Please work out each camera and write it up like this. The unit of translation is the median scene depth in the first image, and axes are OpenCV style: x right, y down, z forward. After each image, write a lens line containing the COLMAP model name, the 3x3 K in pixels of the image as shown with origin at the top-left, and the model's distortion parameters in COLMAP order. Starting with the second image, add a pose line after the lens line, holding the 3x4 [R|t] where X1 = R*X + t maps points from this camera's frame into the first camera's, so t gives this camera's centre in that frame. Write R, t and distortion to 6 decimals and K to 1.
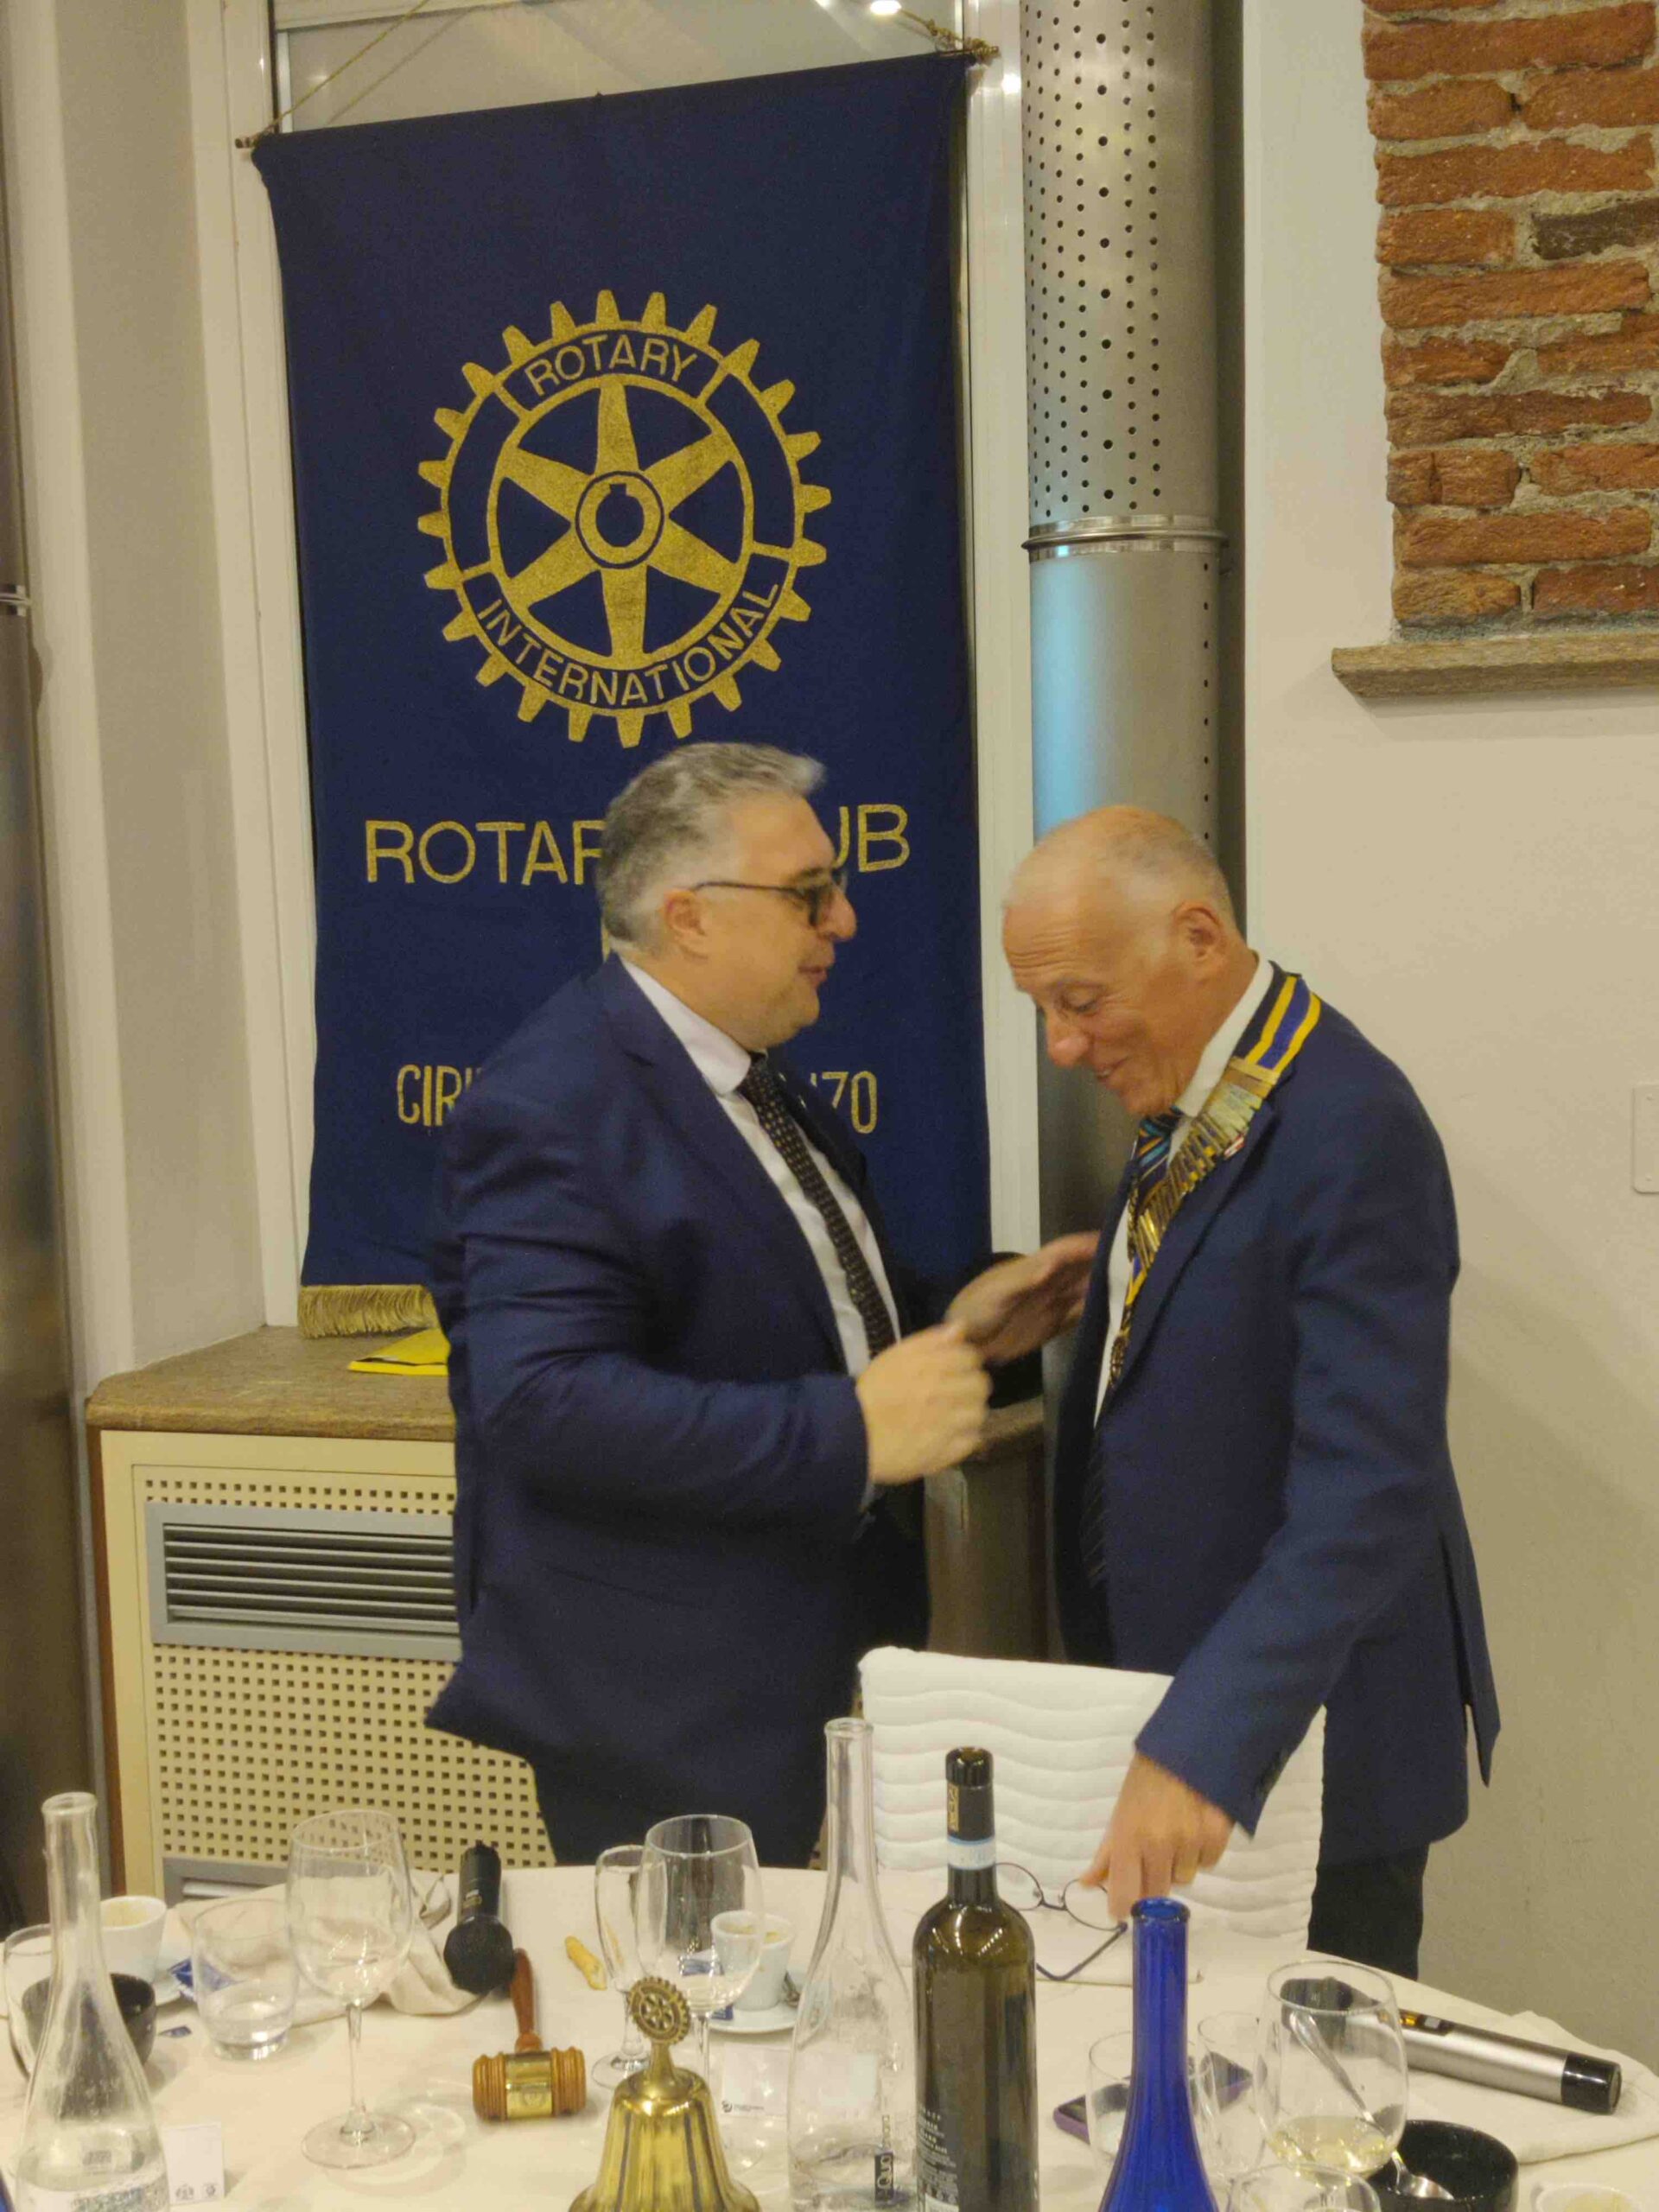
lens RADIAL K [[2697.8, 0, 820.6], [0, 2697.8, 1109.4], [0, 0, 1]] dist [0.044602, 0.000000]
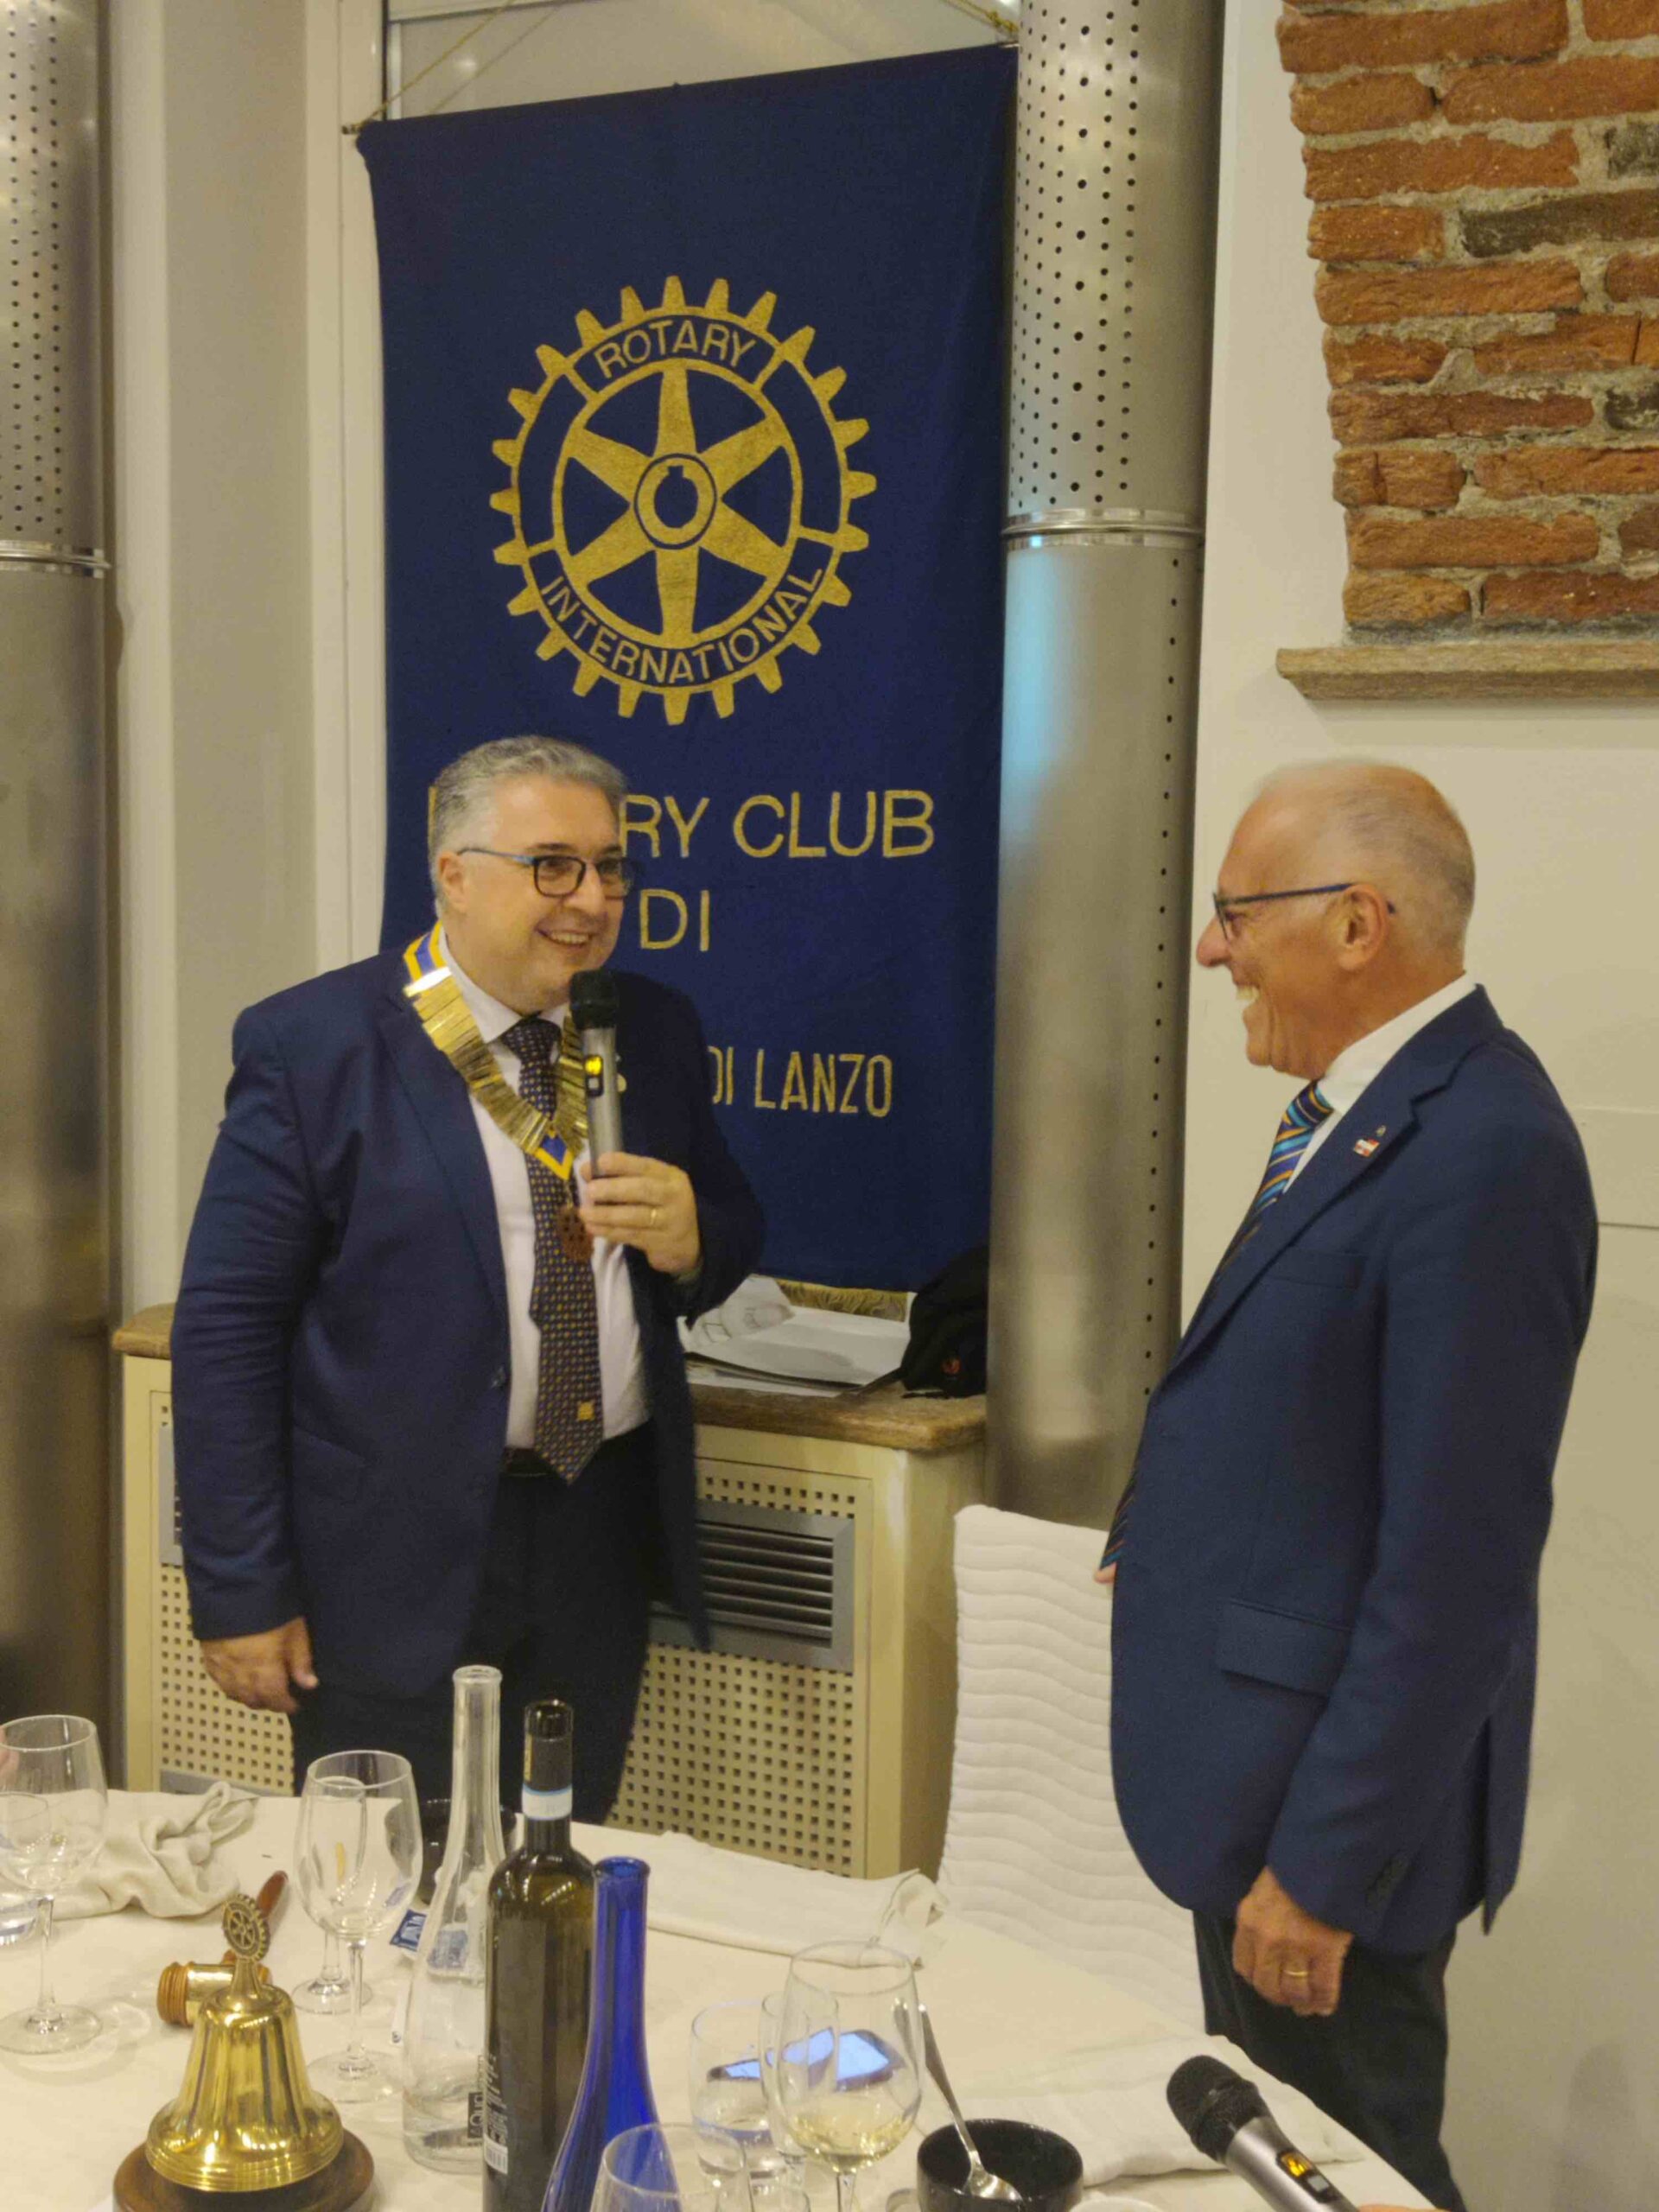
lens RADIAL K [[2697.8, 0, 801.7], [0, 2697.8, 1091.9], [0, 0, 1]] dist [0.044602, 0.000000]
pose [[0.987491, 0.058799, -0.146300, 0.144399], [-0.059231, 0.998243, 0.001405, -0.000312], [0.146126, 0.007278, 0.989239, 0.001326]]
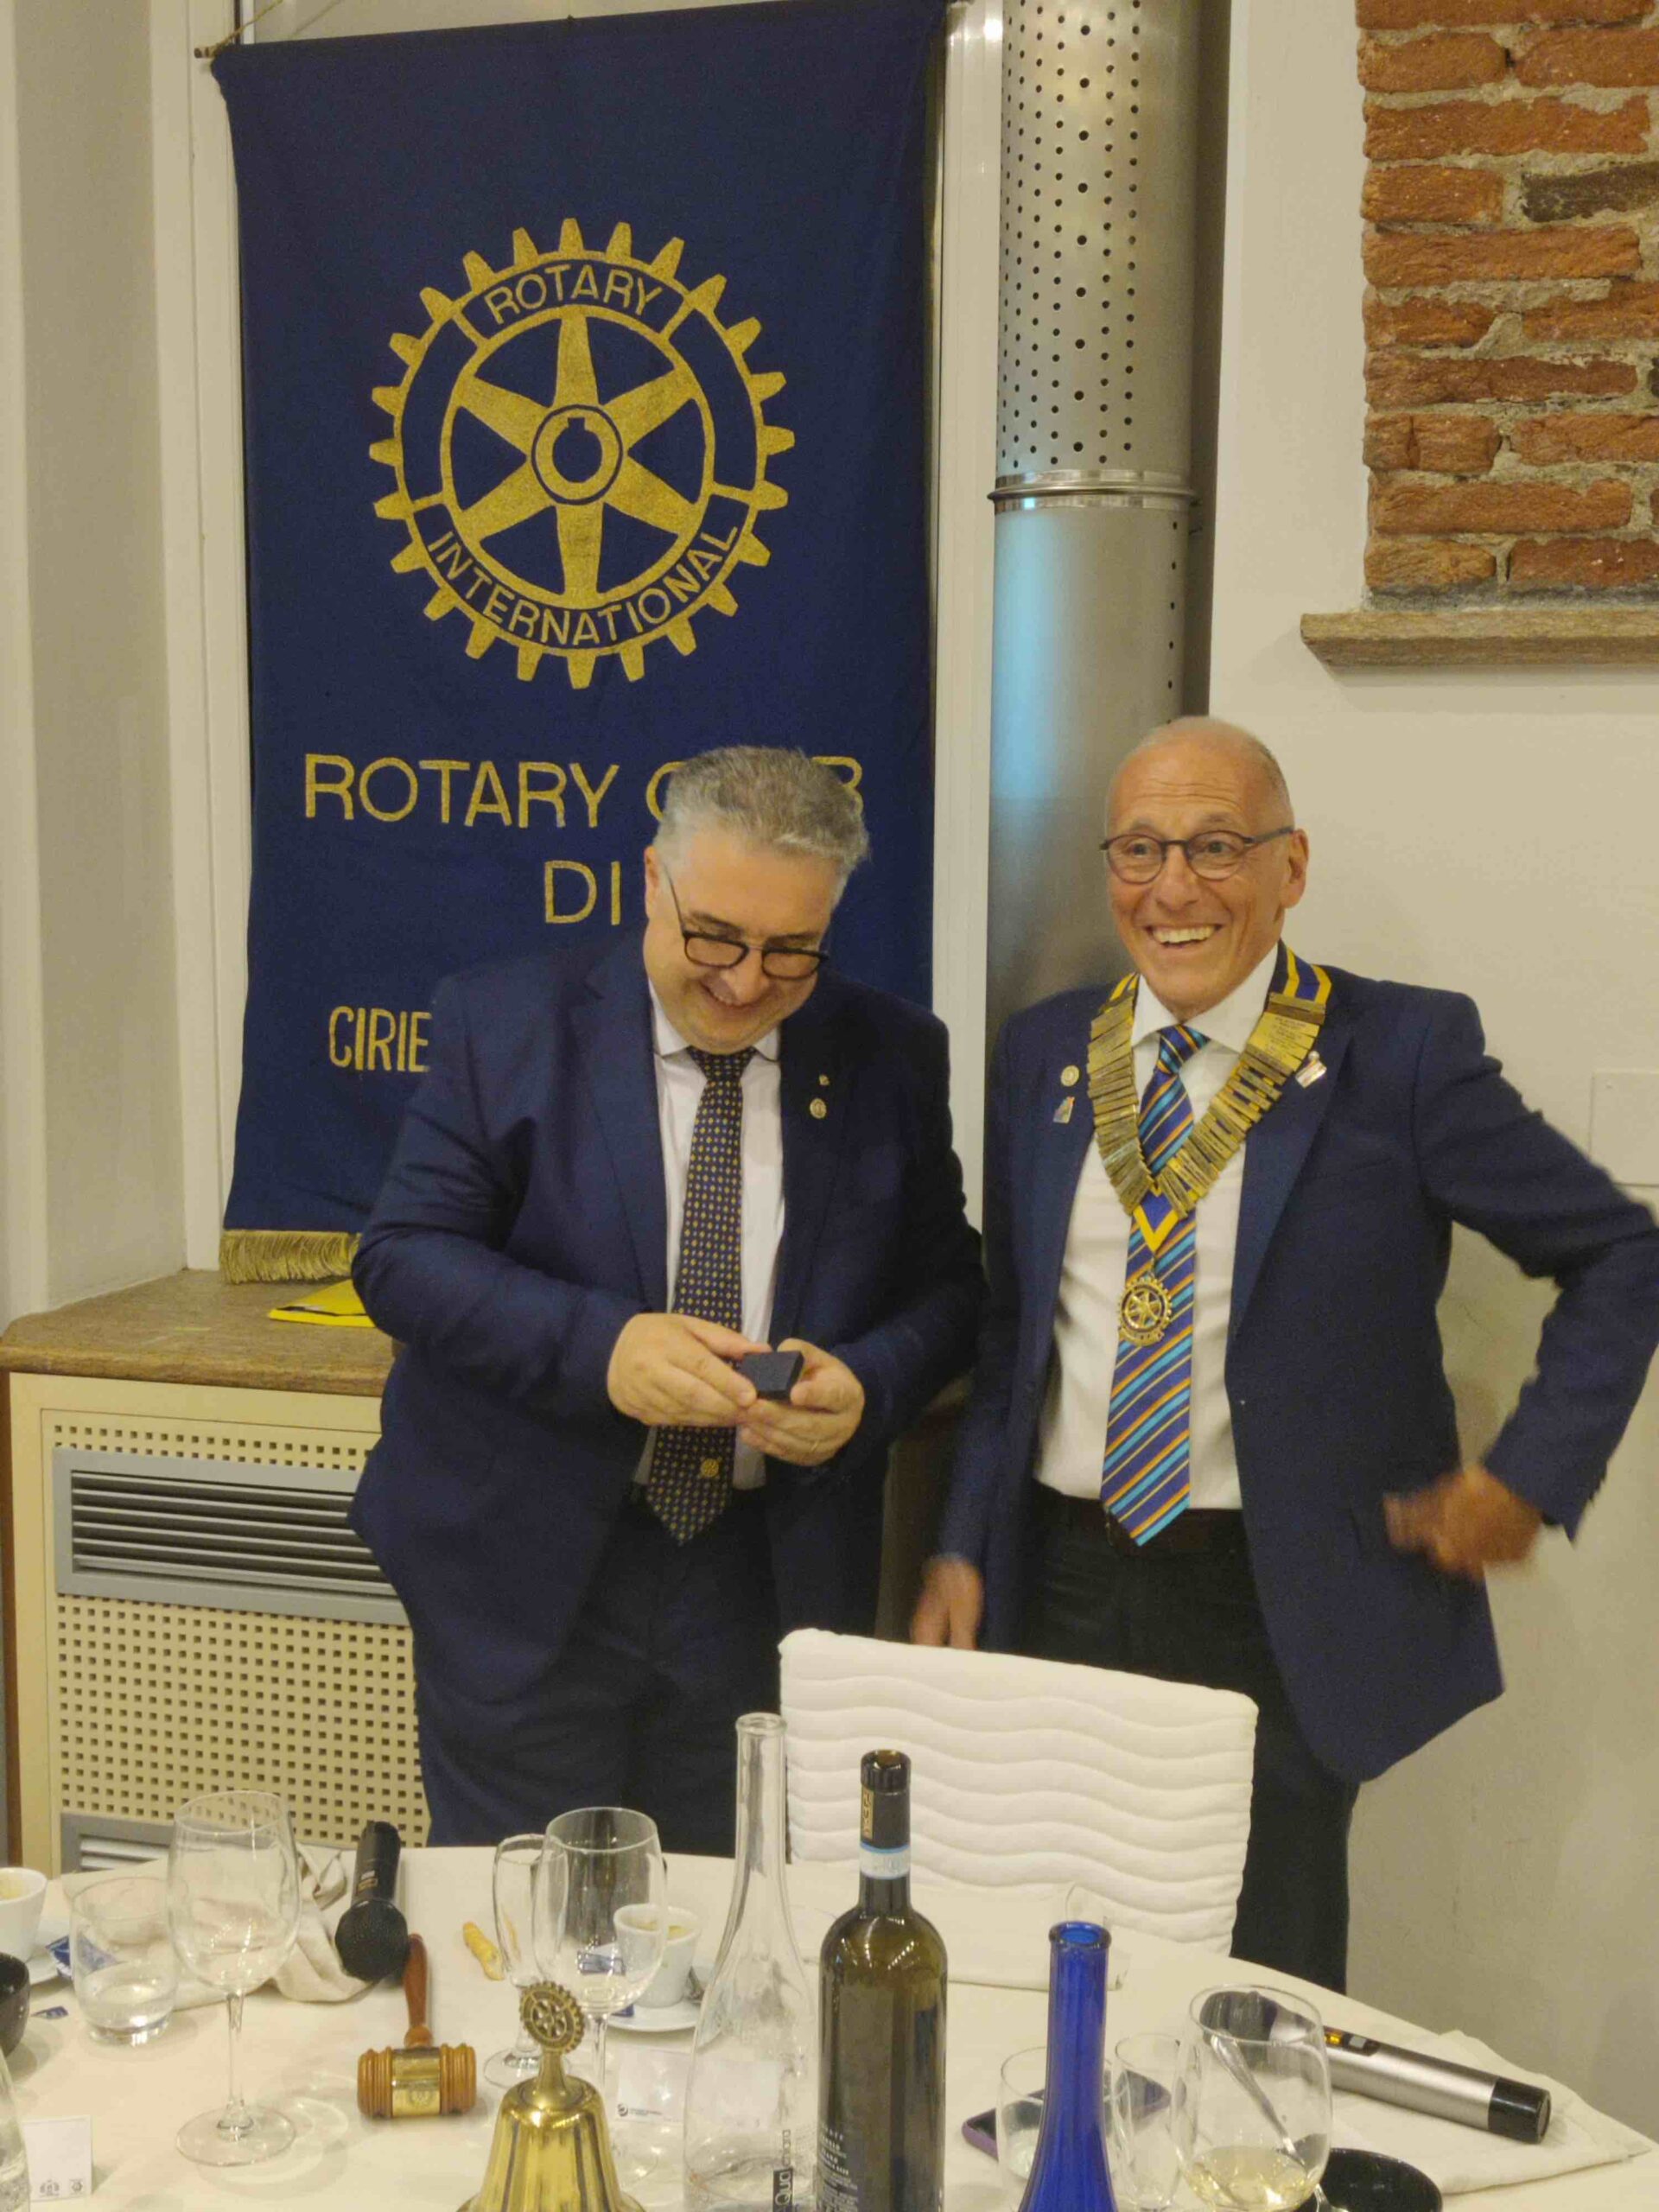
lens RADIAL K [[2697.8, 0, 824.7], [0, 2697.8, 1072.7], [0, 0, 1]] dist [0.044602, 0.000000]
pose [[0.999226, 0.033801, 0.020103, 0.002976], [-0.033899, 0.999415, 0.004560, -0.003306], [-0.019937, -0.005238, 0.999788, 0.024441]]
